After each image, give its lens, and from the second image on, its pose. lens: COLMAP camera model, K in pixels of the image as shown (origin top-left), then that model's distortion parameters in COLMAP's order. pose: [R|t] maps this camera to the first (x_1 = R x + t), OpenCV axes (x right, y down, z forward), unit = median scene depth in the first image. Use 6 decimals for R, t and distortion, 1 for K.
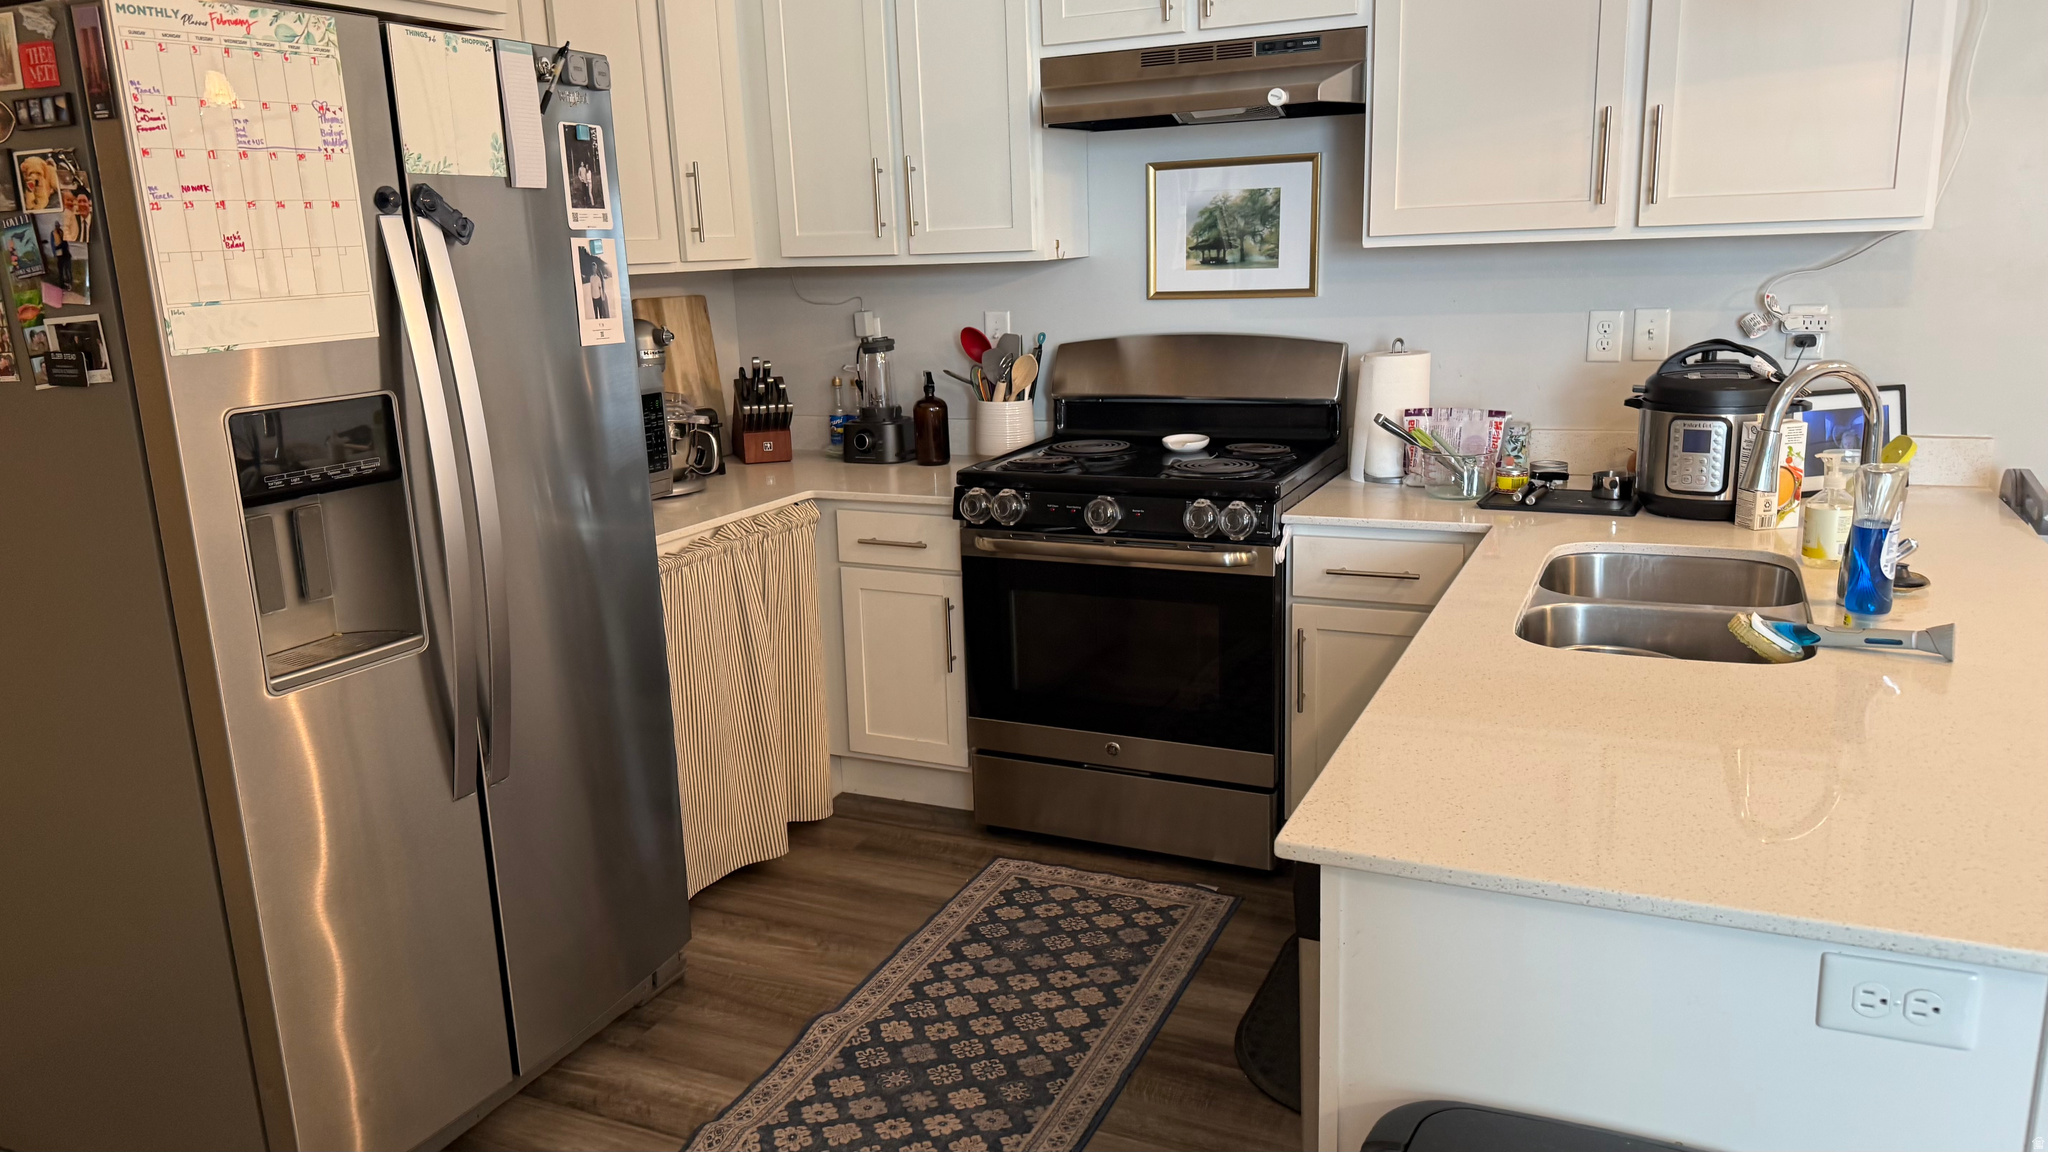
lens RADIAL K [[1401.1, 0, 1024.0], [0, 1401.1, 576.0], [0, 0, 1]] dist [0.066702, -0.199883]
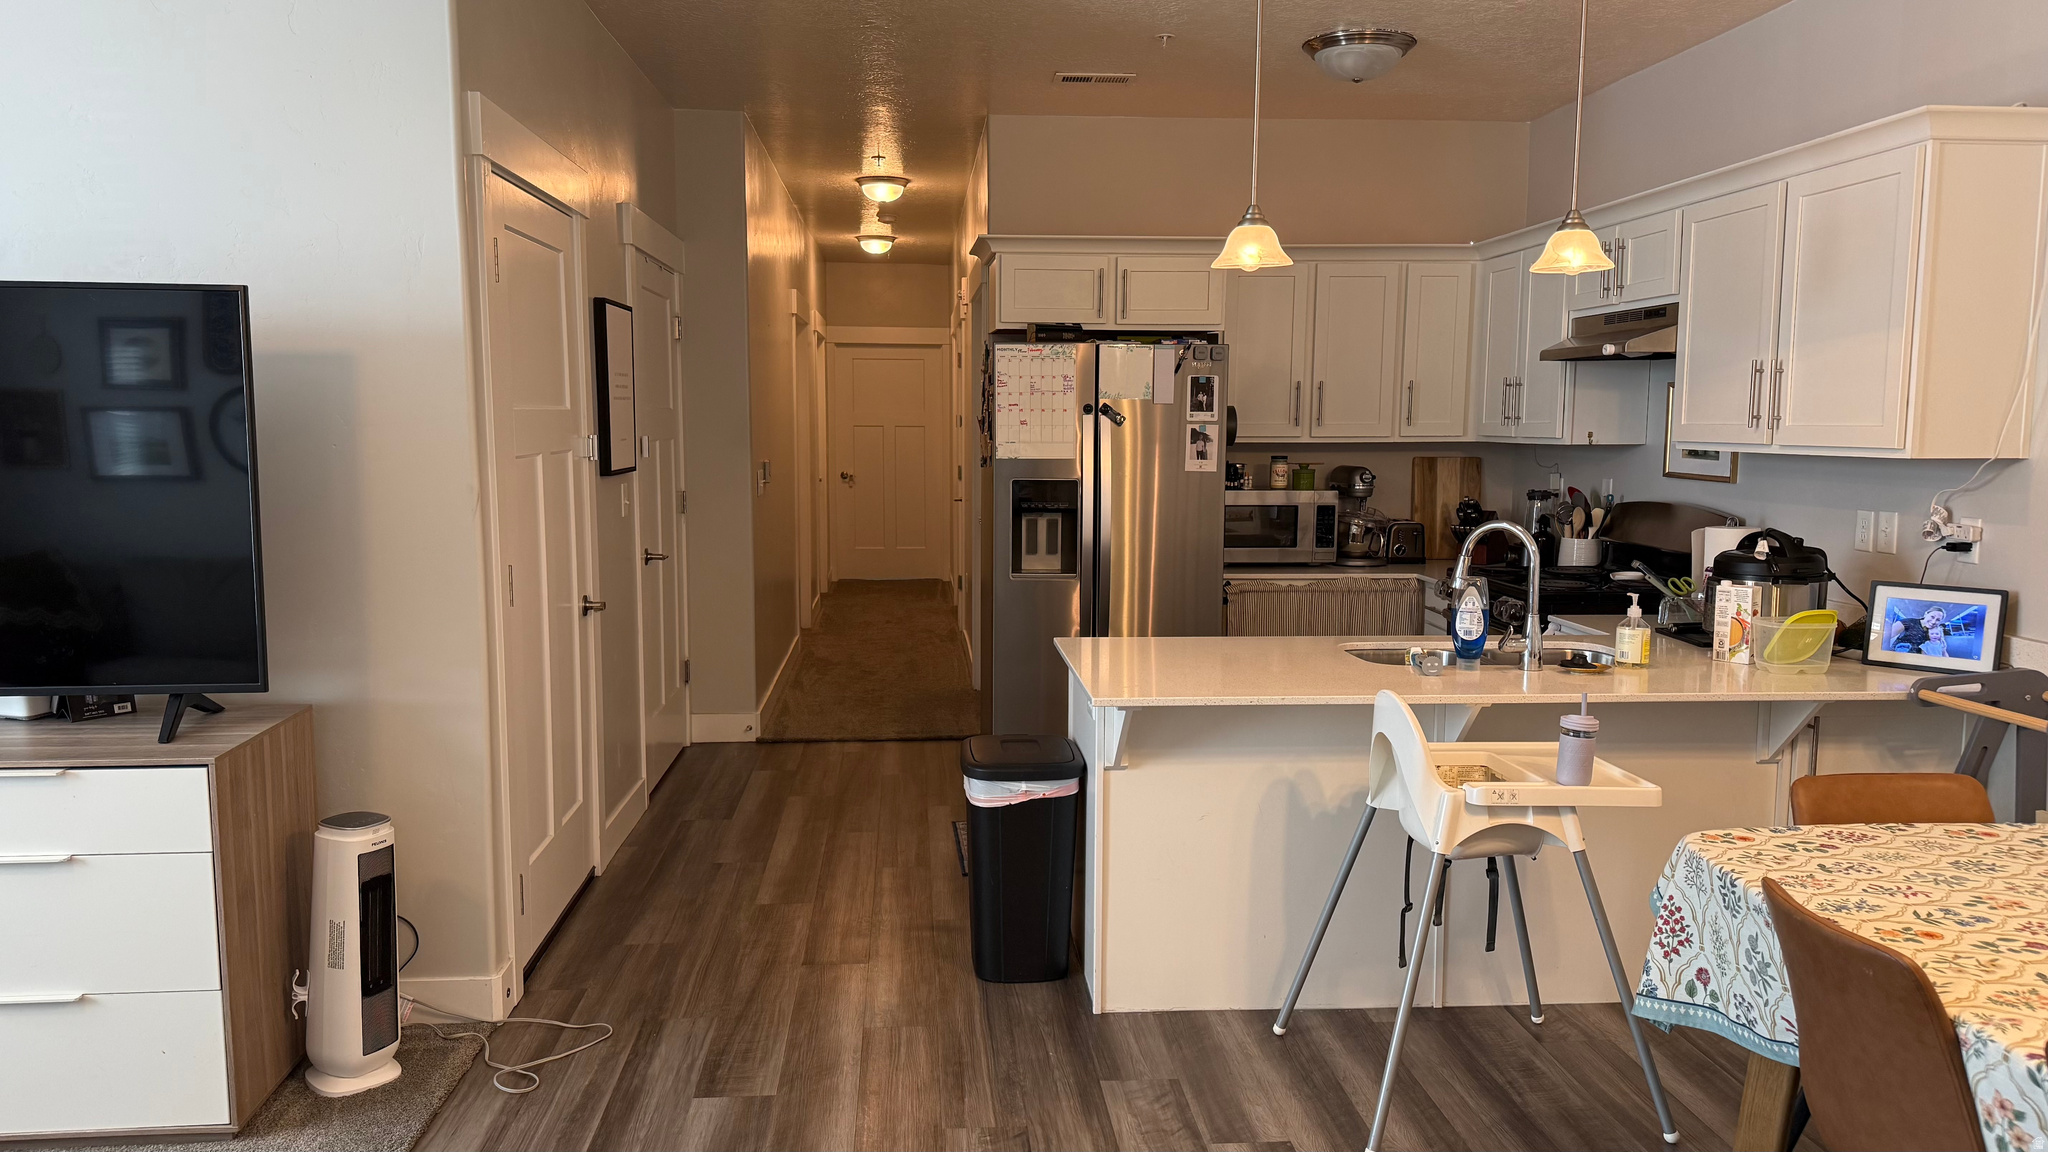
lens RADIAL K [[1401.1, 0, 1024.0], [0, 1401.1, 576.0], [0, 0, 1]] dist [0.066702, -0.199883]
pose [[0.492398, 0.133496, -0.860071, 1.507106], [-0.219915, 0.975187, 0.025460, 0.001428], [0.842129, 0.176606, 0.509538, -0.337984]]
